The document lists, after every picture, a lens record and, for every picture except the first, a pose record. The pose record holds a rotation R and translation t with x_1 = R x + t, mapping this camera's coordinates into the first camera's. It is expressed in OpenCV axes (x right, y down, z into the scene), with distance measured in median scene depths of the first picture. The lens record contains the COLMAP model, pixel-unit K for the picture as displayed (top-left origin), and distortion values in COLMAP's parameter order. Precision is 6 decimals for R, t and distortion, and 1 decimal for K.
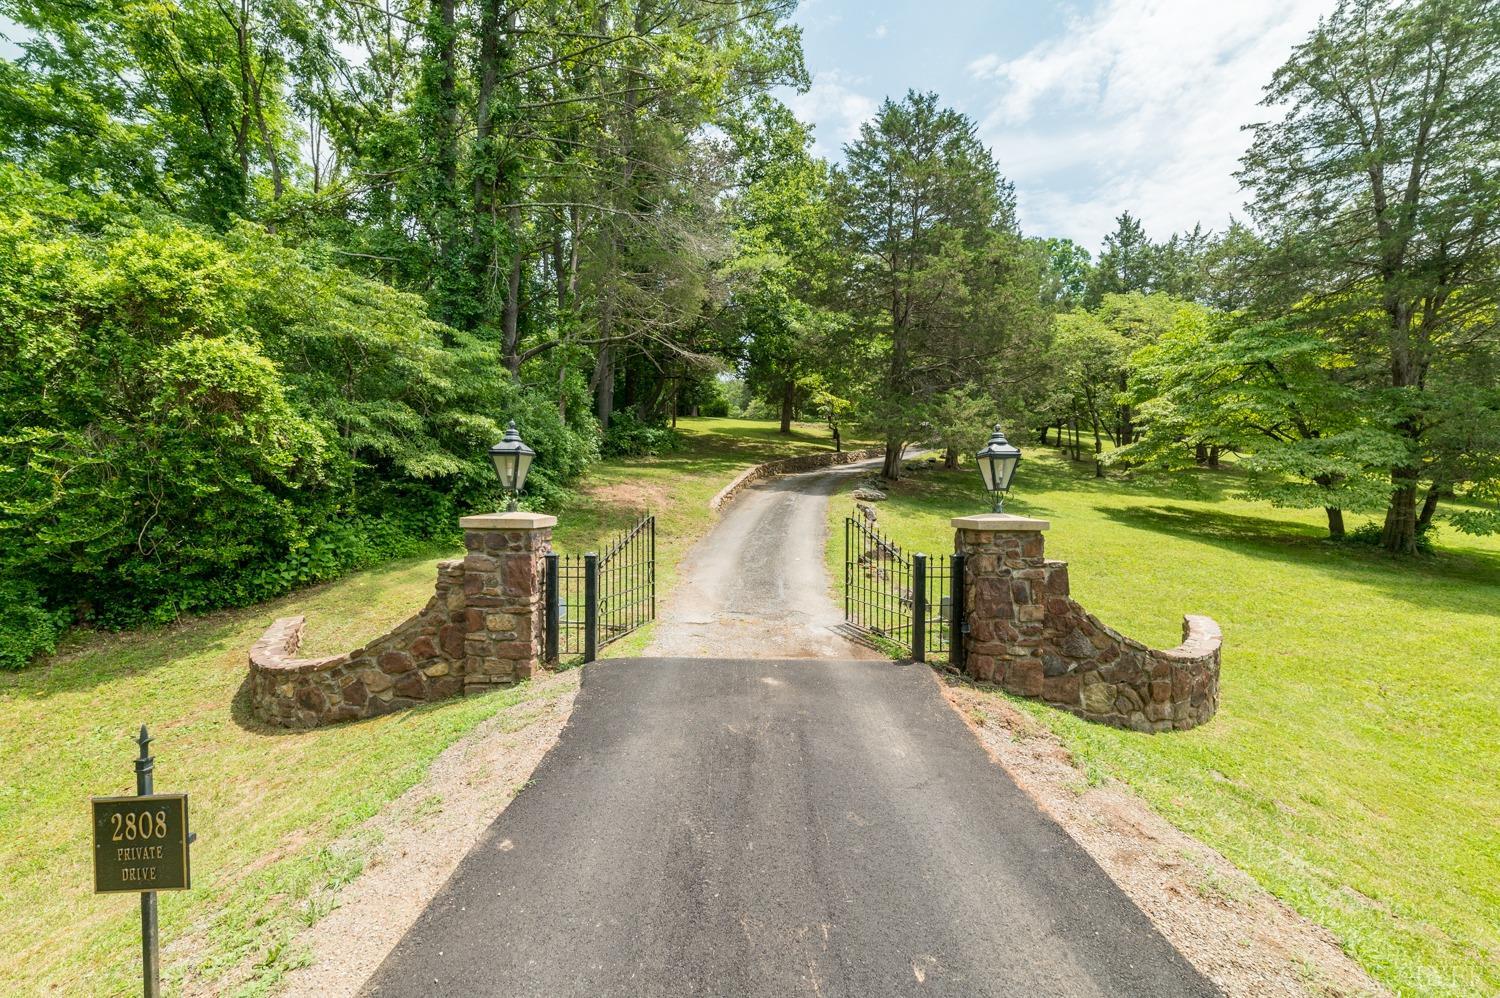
lens RADIAL K [[562.4, 0, 738.4], [0, 562.4, 506.1], [0, 0, 1]] dist [0.000753, 0.000040]
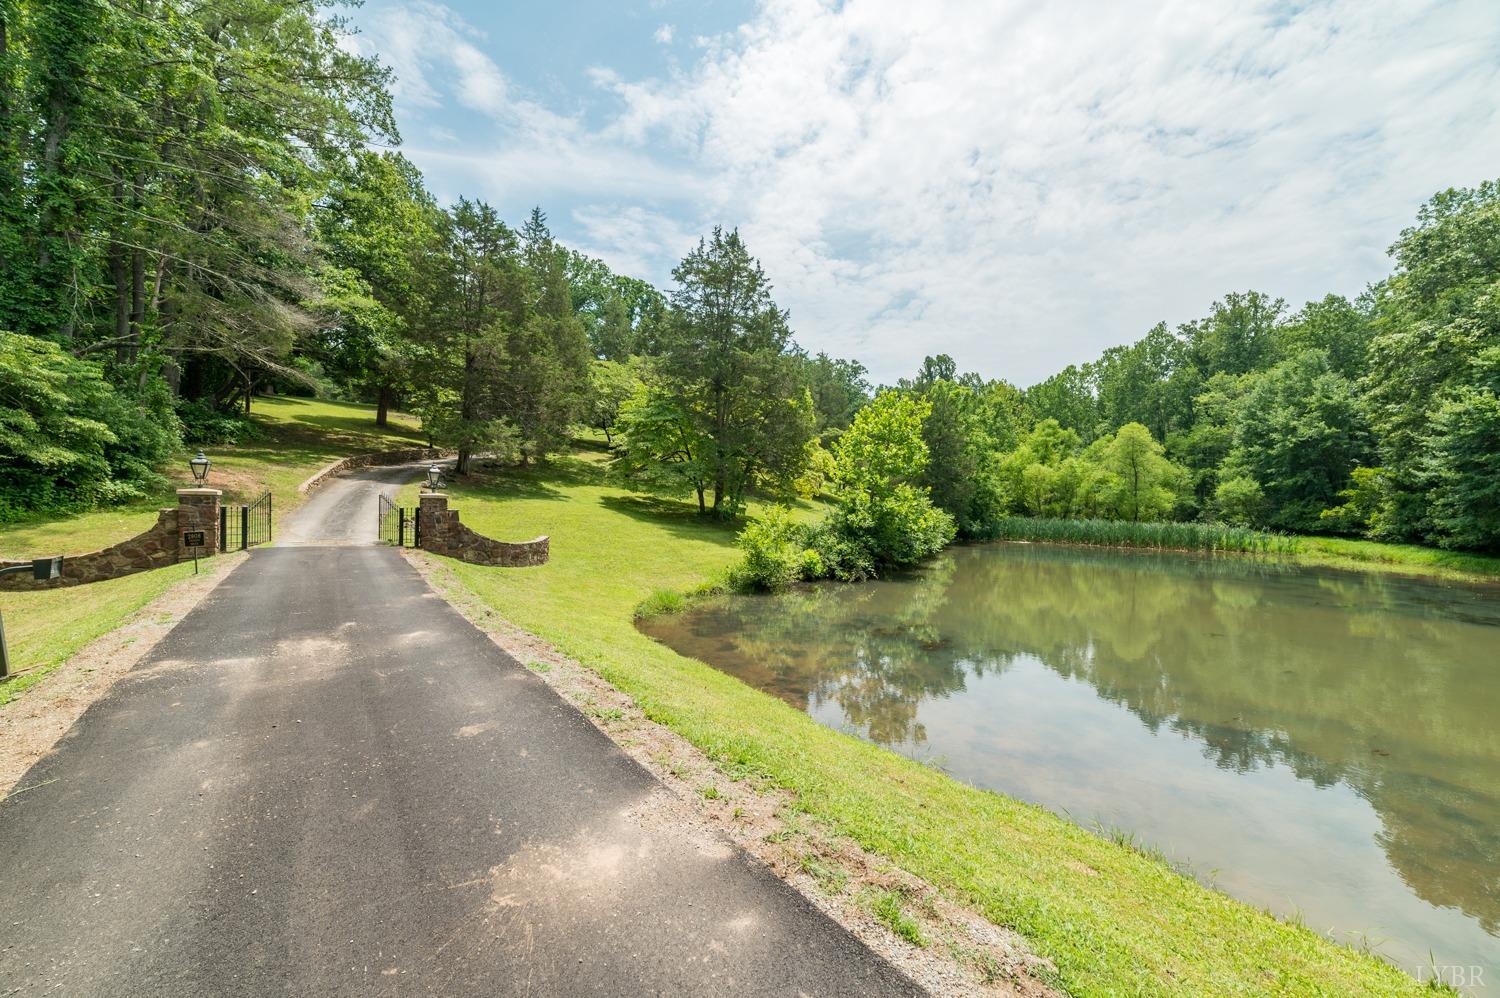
lens RADIAL K [[562.4, 0, 738.4], [0, 562.4, 506.1], [0, 0, 1]] dist [0.000753, 0.000040]
pose [[0.810491, 0.003930, 0.585737, 0.014373], [-0.013510, 0.999837, 0.011985, 0.007909], [-0.585595, -0.017626, 0.810412, -0.701901]]
